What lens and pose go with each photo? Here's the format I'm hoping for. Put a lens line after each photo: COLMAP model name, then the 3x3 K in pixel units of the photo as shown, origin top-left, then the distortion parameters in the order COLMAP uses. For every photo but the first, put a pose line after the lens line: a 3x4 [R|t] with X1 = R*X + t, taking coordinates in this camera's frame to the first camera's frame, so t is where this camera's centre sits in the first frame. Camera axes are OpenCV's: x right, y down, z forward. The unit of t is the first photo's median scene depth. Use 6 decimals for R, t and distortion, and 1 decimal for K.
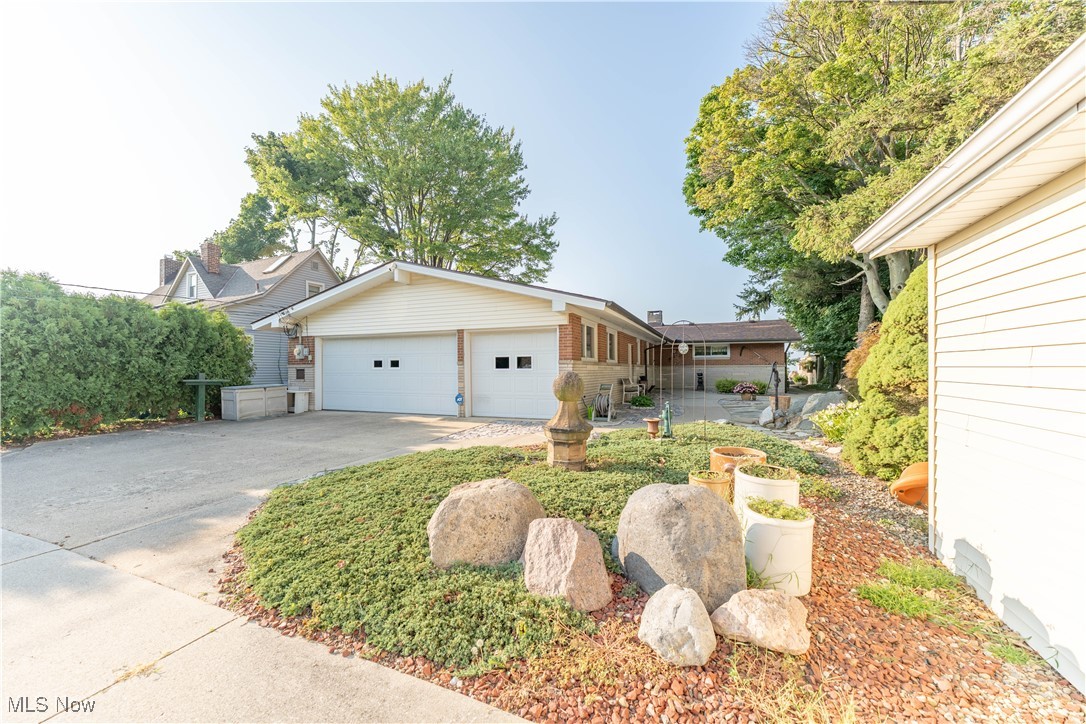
lens RADIAL K [[426.2, 0, 540.4], [0, 426.2, 366.2], [0, 0, 1]] dist [0.000643, 0.000034]
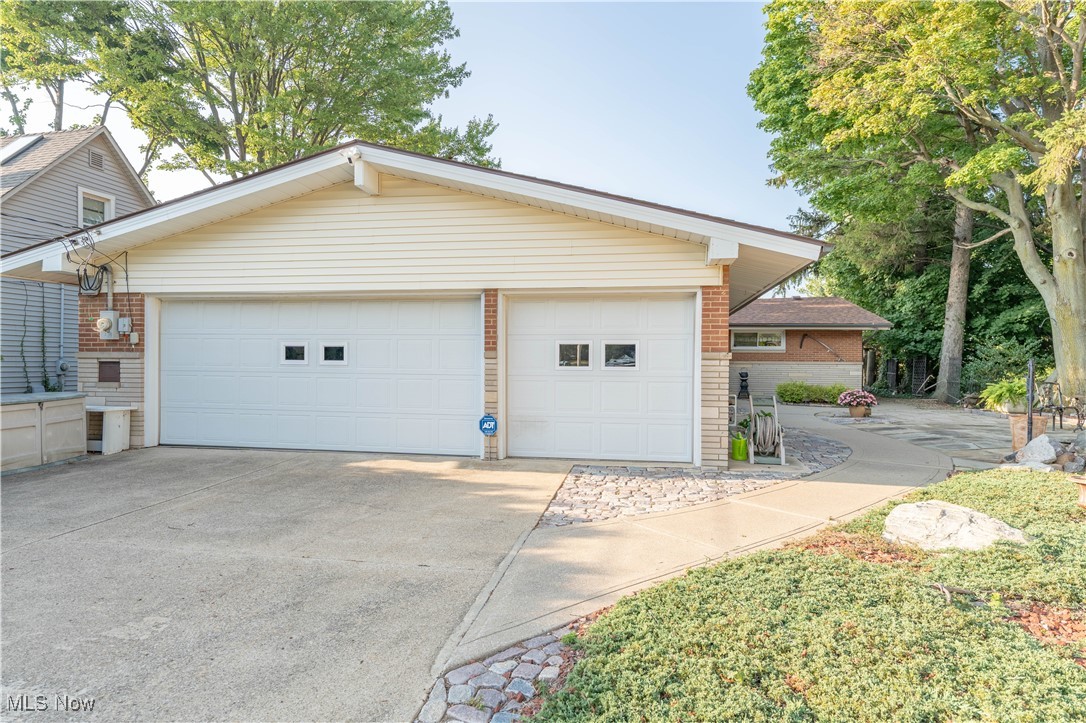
lens RADIAL K [[624.2, 0, 543.0], [0, 624.2, 361.5], [0, 0, 1]] dist [-0.001582, 0.002072]
pose [[0.975960, 0.012189, 0.217609, -0.241879], [-0.013350, 0.999903, 0.003865, -0.002082], [-0.217541, -0.006677, 0.976028, 0.211888]]
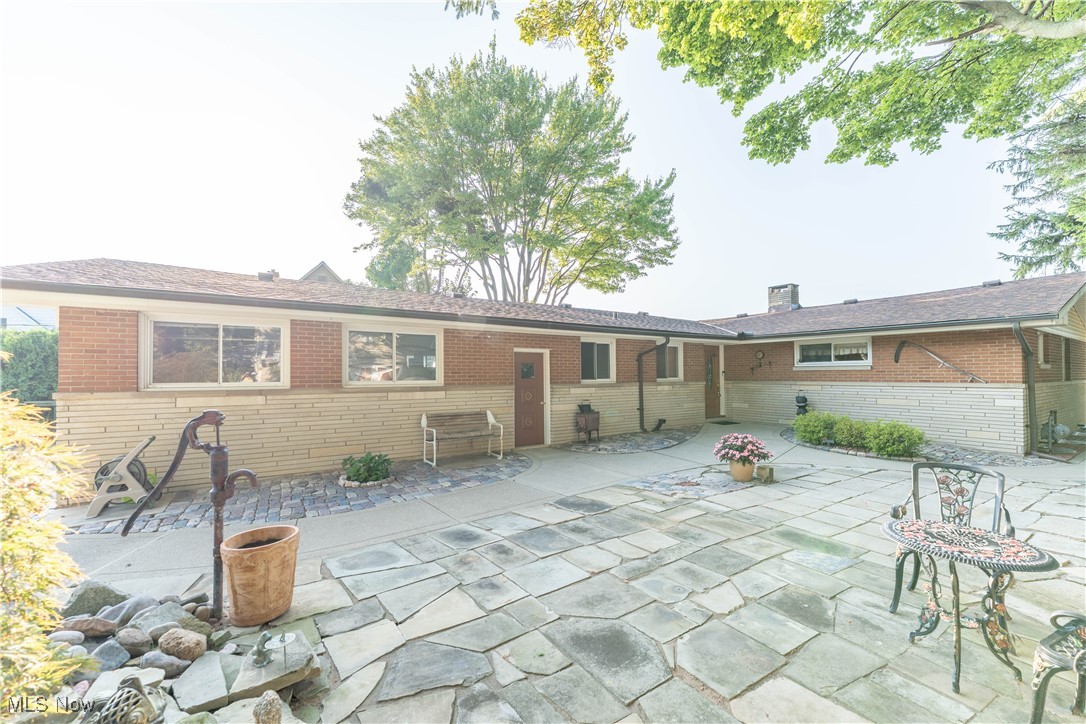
lens RADIAL K [[426.2, 0, 540.4], [0, 426.2, 366.2], [0, 0, 1]] dist [0.000643, 0.000034]
pose [[0.827866, -0.010408, -0.560829, 0.697272], [0.006140, 0.999936, -0.009494, -0.030403], [0.560892, 0.004416, 0.827877, 0.698227]]
